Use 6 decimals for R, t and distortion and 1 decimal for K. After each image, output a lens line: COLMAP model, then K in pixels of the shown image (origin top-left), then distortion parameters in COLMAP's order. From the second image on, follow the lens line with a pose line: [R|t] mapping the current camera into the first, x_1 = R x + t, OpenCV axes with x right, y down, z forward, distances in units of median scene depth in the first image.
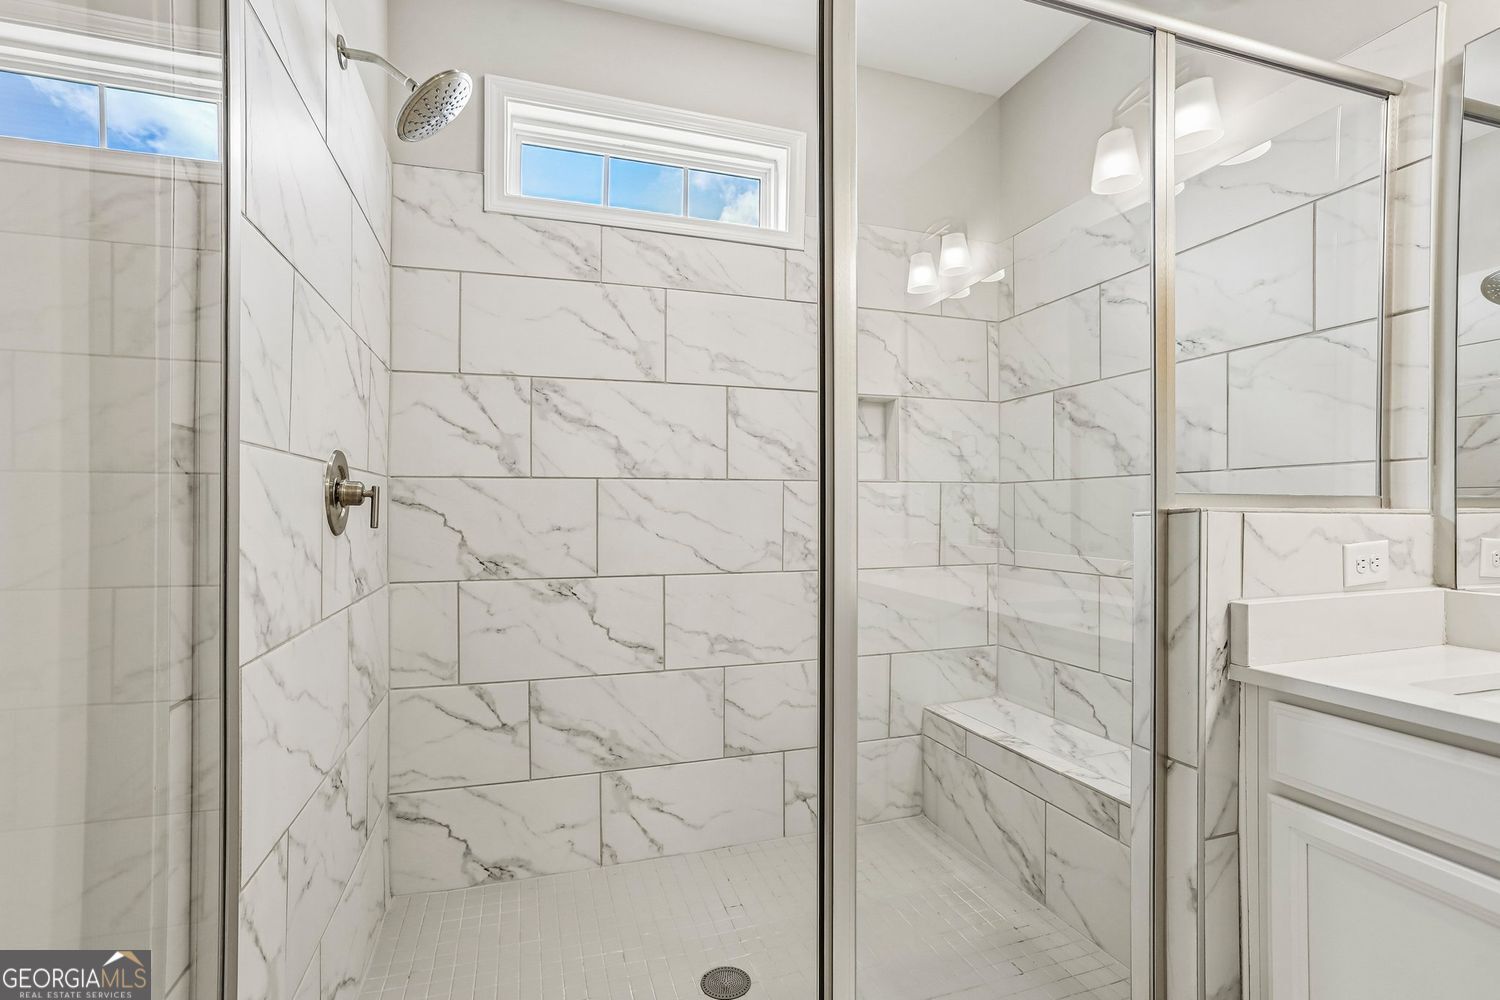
lens RADIAL K [[737.3, 0, 750.0], [0, 737.3, 500.0], [0, 0, 1]] dist [-0.070032, 0.000100]
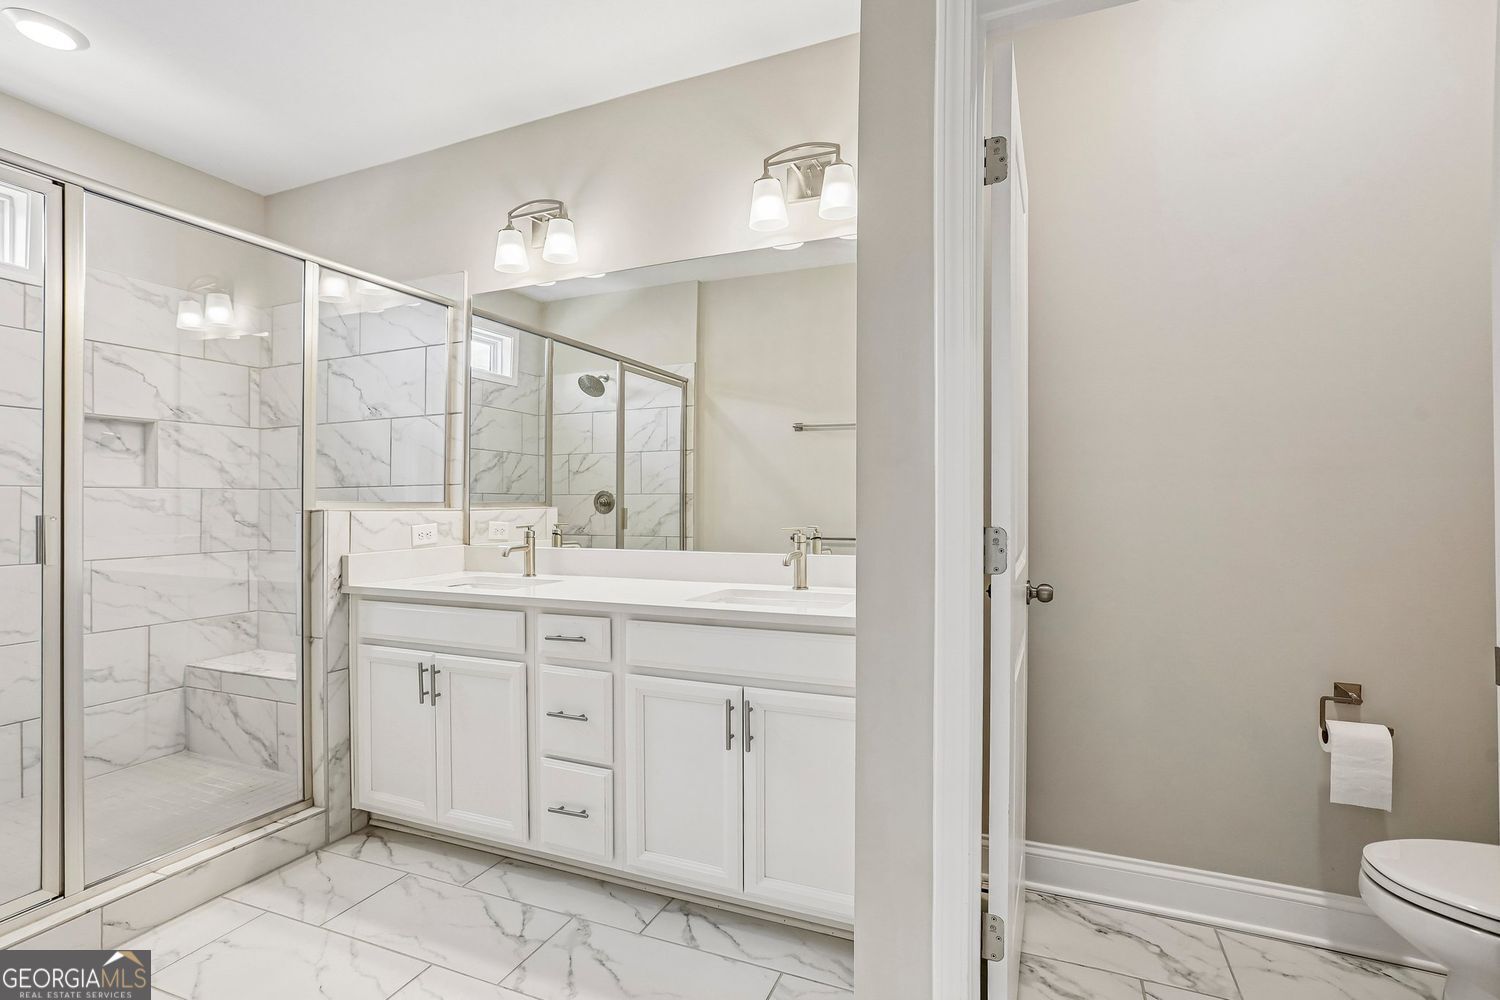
lens RADIAL K [[694.6, 0, 776.4], [0, 694.6, 500.3], [0, 0, 1]] dist [-0.040833, 0.017739]
pose [[0.634424, -0.000690, 0.772985, -0.025051], [-0.003569, 0.999986, 0.003822, -0.012047], [-0.772977, -0.005183, 0.634413, -0.559846]]
